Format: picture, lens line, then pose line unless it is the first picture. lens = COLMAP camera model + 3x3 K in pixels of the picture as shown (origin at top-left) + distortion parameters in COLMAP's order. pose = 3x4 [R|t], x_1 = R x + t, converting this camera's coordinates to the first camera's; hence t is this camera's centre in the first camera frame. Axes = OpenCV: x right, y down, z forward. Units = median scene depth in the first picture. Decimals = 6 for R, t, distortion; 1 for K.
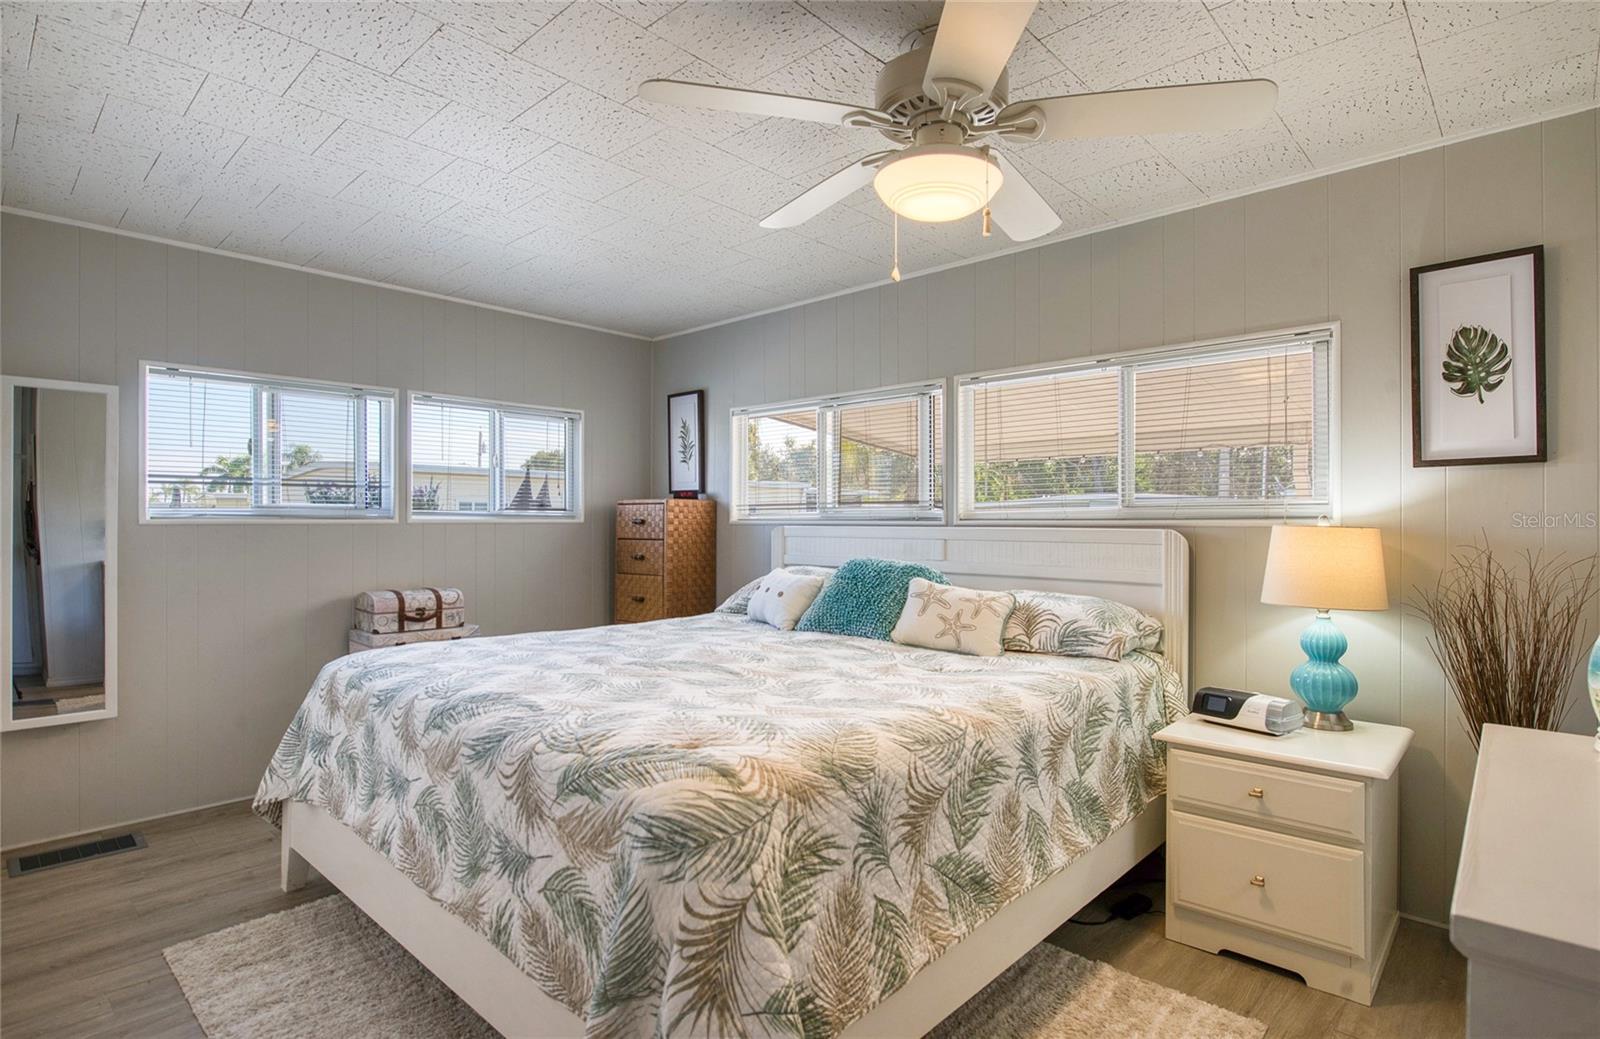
lens RADIAL K [[796.7, 0, 798.0], [0, 796.7, 521.1], [0, 0, 1]] dist [-0.010047, -0.000728]
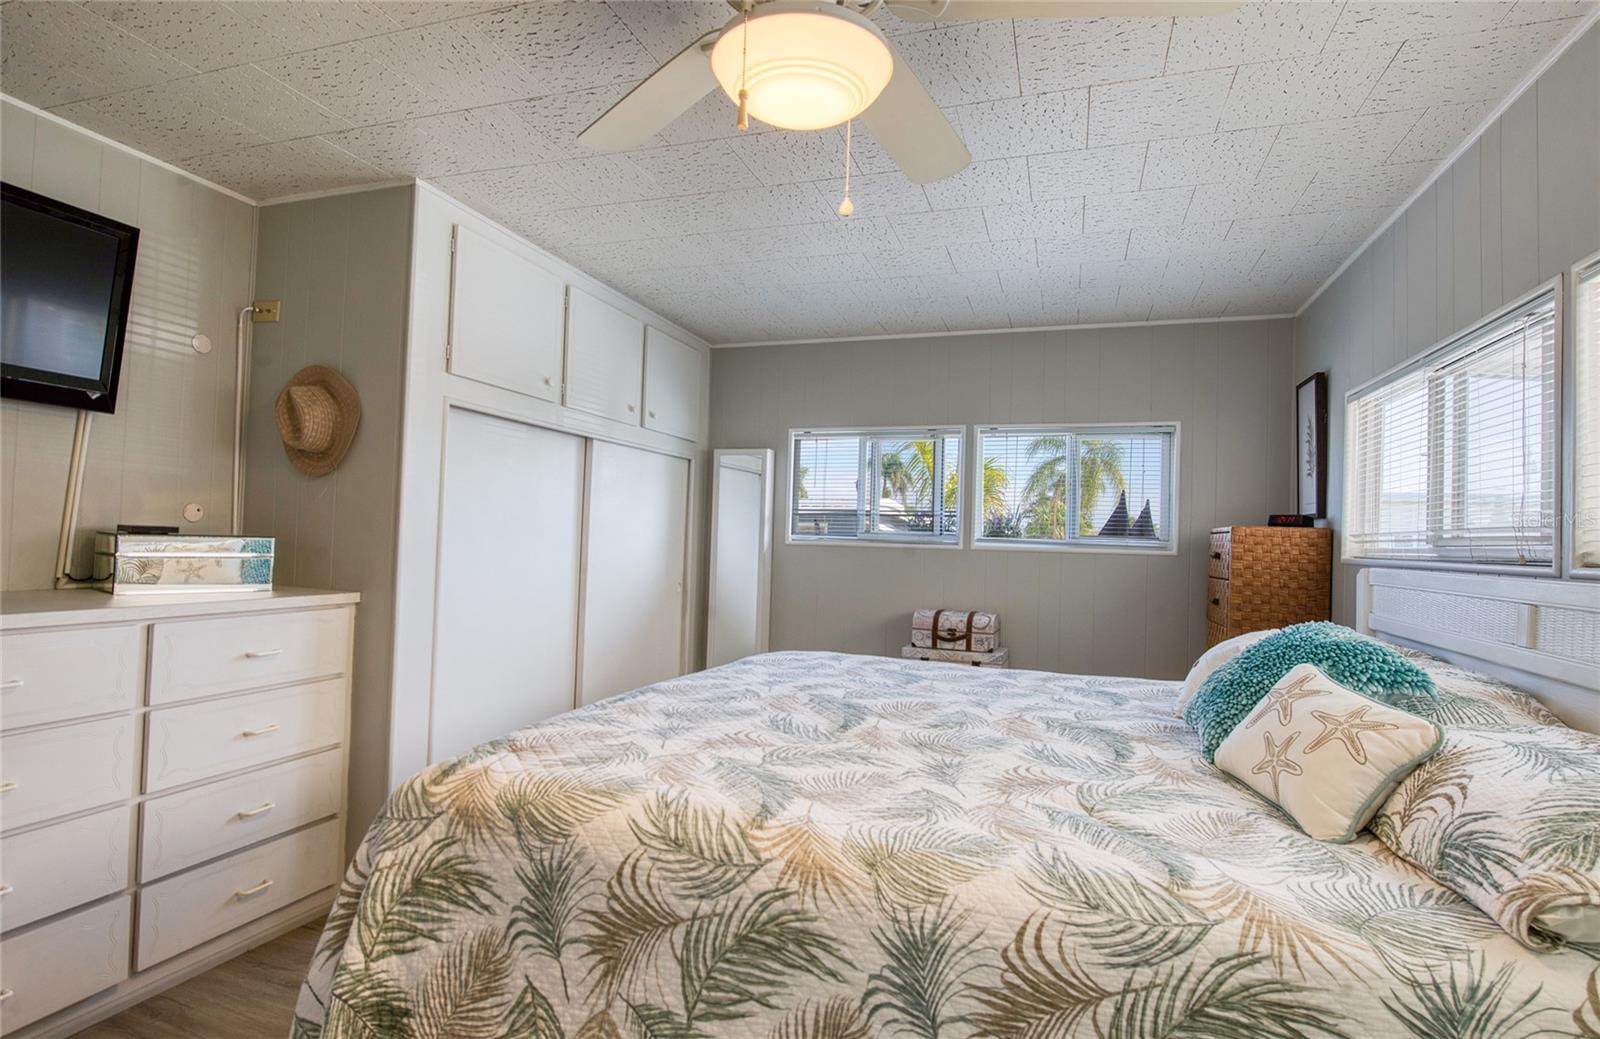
lens RADIAL K [[796.7, 0, 795.9], [0, 796.7, 520.9], [0, 0, 1]] dist [-0.010047, -0.000728]
pose [[0.420882, -0.008926, -0.907071, 0.887102], [-0.028630, 0.999323, -0.023118, -0.009466], [0.906663, 0.035699, 0.420342, 0.783714]]
